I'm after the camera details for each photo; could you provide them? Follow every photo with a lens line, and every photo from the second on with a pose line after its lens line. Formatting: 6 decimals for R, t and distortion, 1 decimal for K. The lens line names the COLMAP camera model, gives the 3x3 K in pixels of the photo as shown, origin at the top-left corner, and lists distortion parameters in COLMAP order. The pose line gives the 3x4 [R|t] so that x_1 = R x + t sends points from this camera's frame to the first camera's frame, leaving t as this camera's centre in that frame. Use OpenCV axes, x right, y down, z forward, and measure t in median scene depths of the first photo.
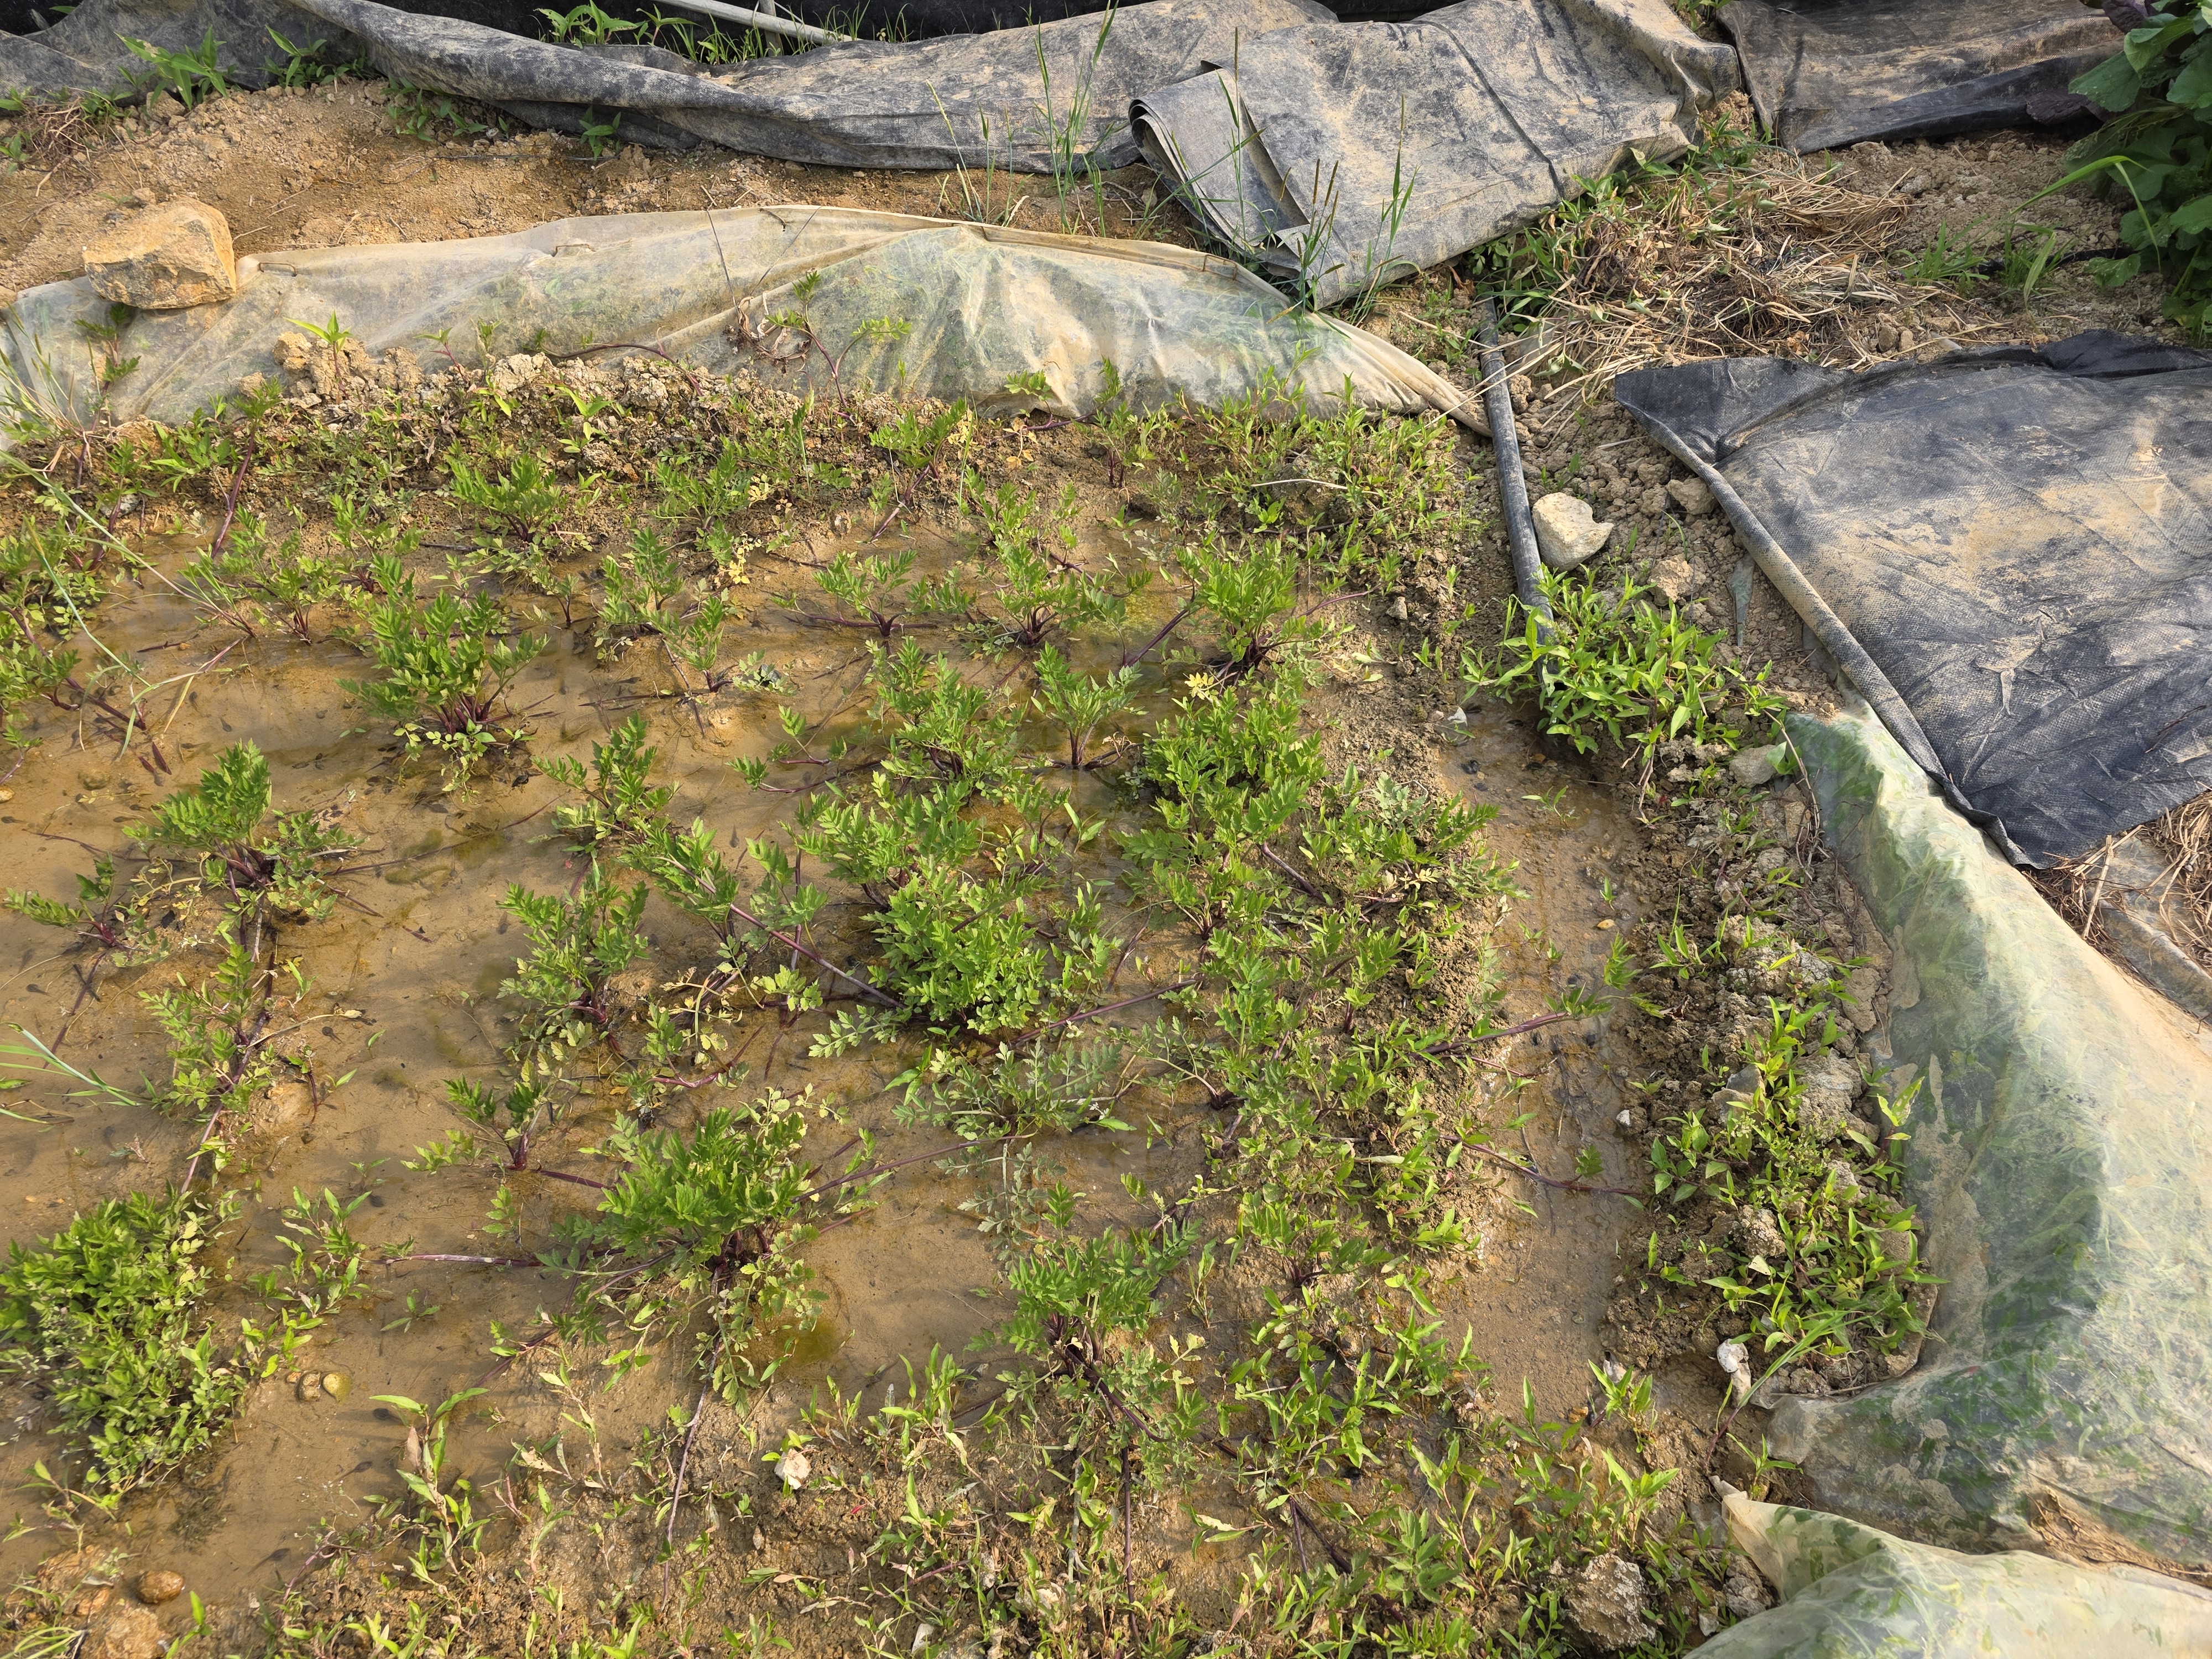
lens RADIAL K [[1497.7, 0, 1117.5], [0, 1497.7, 826.1], [0, 0, 1]] dist [0.049207, -0.045957]
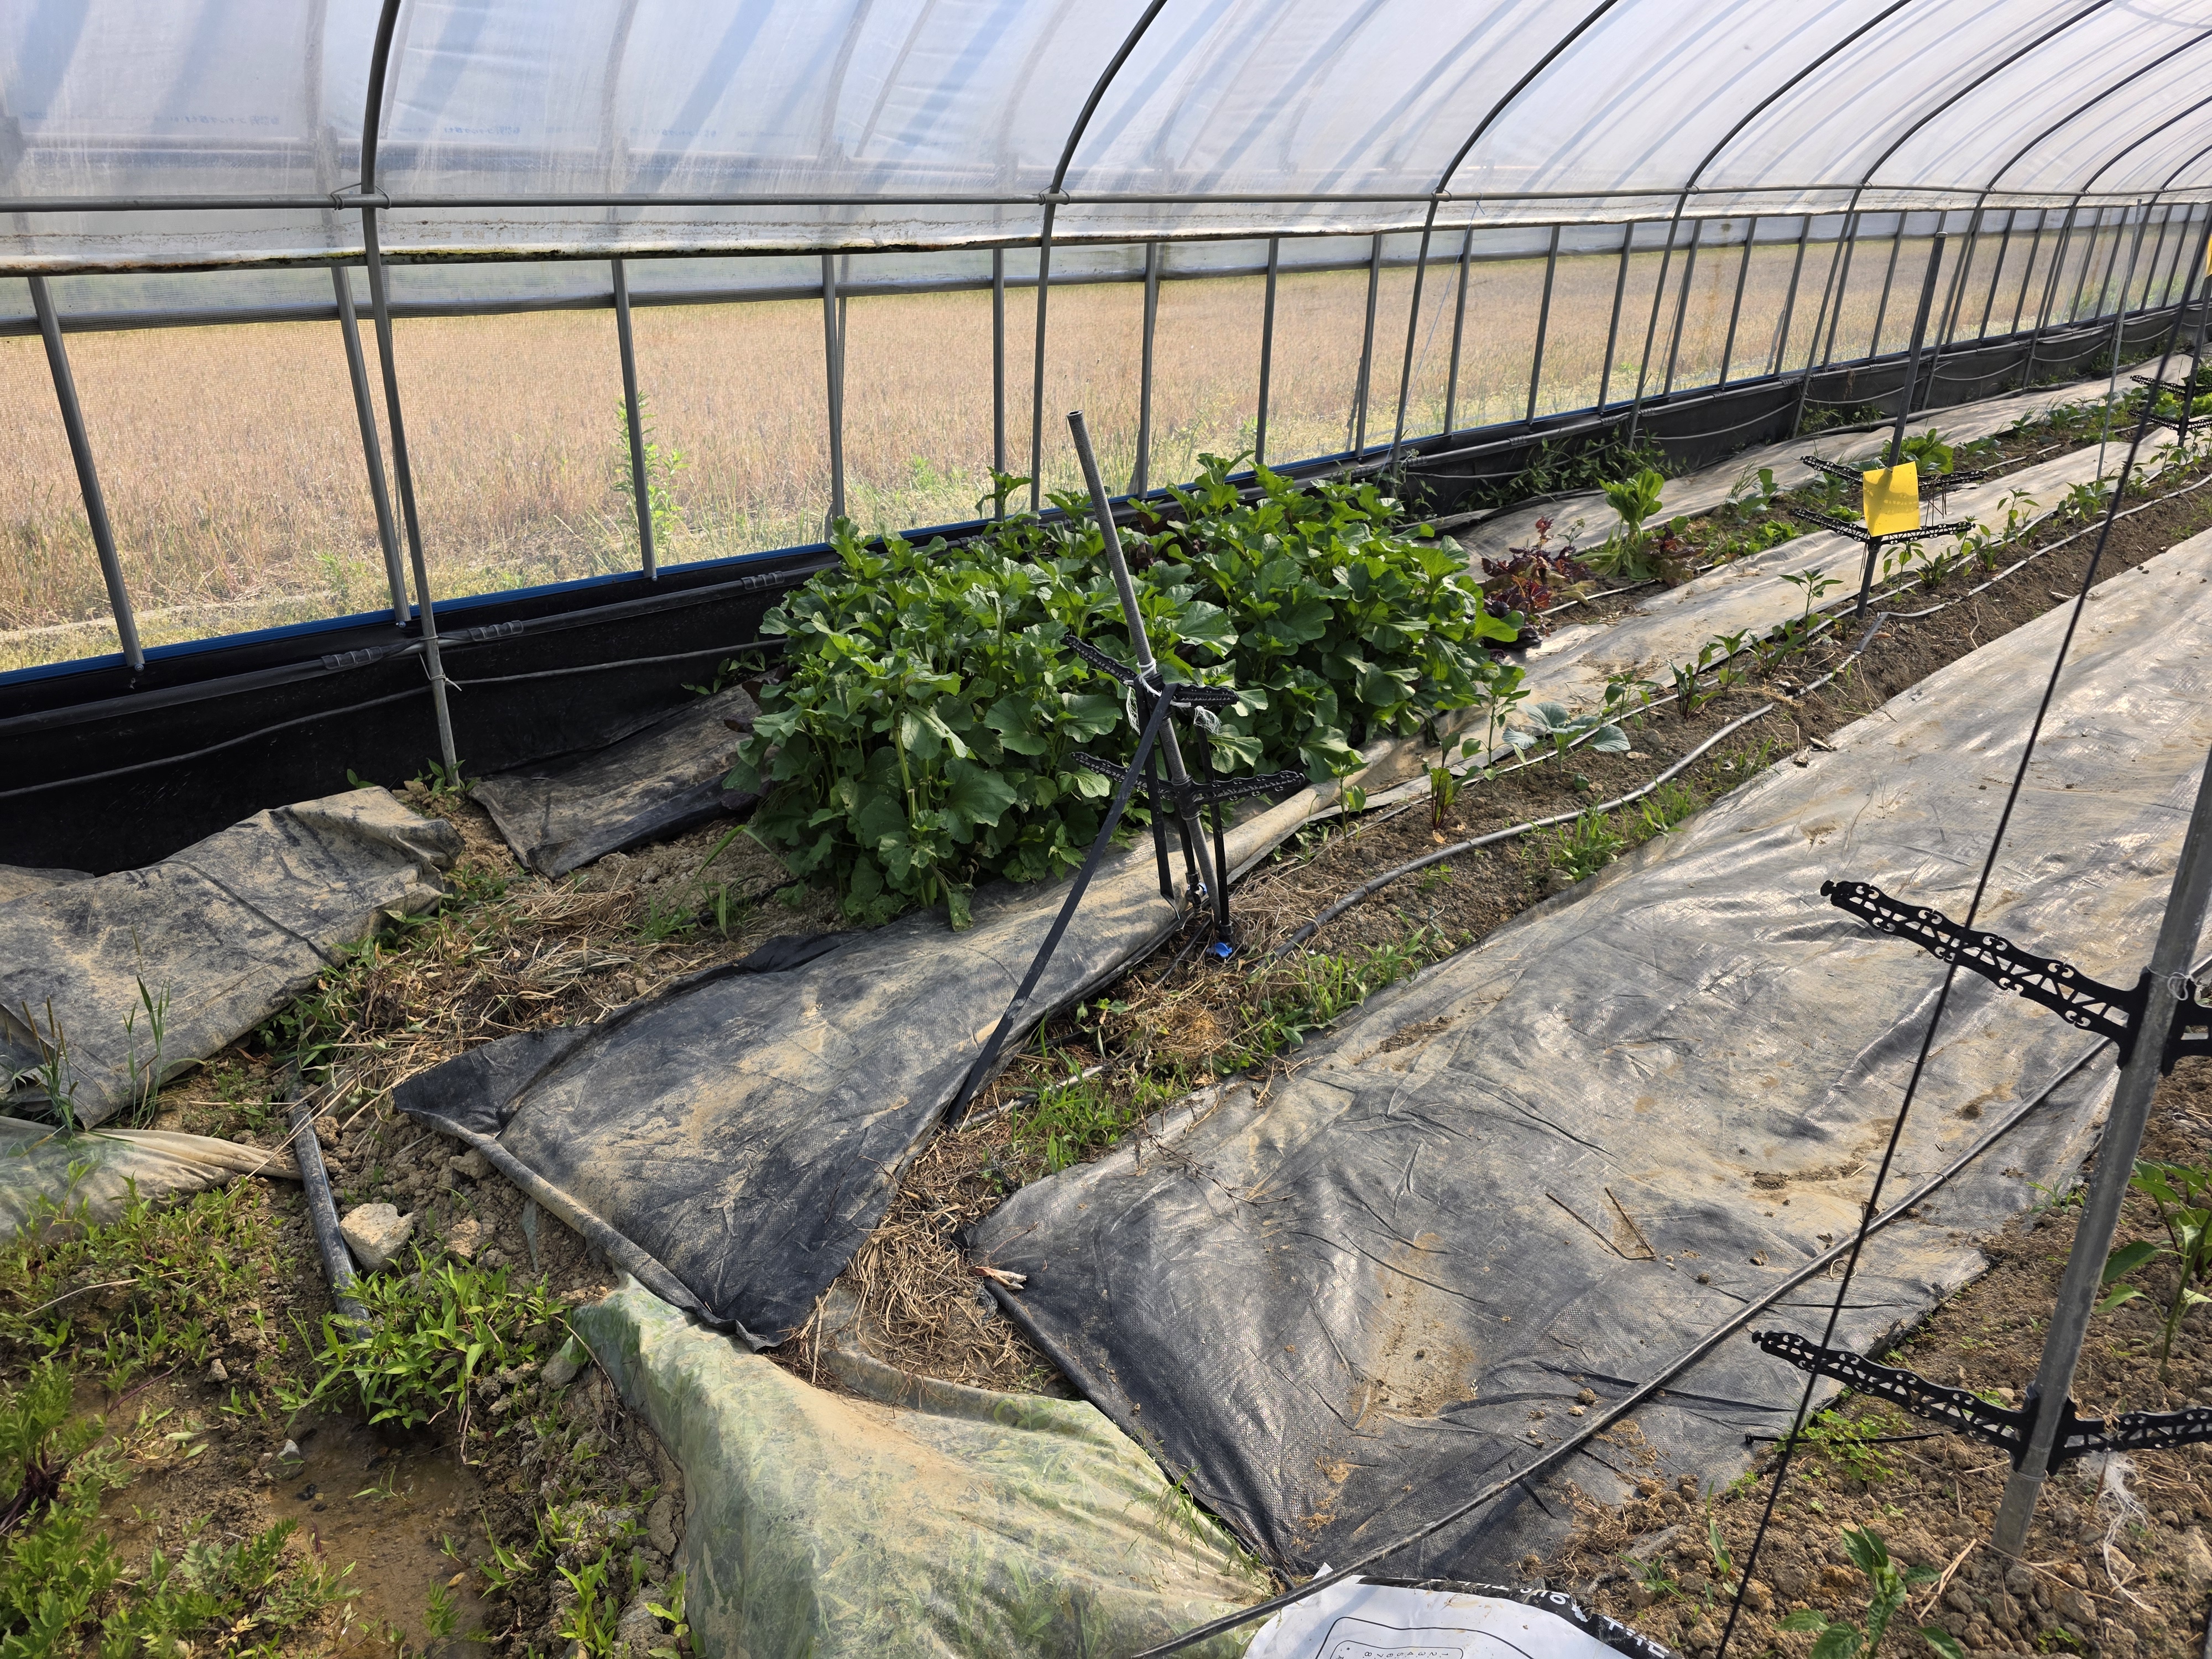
lens RADIAL K [[1497.7, 0, 1117.5], [0, 1497.7, 826.1], [0, 0, 1]] dist [0.049207, -0.045957]
pose [[0.802522, -0.236974, 0.547541, 0.175638], [0.455801, 0.835690, -0.306377, 0.113842], [-0.384972, 0.495444, 0.778673, -0.158037]]
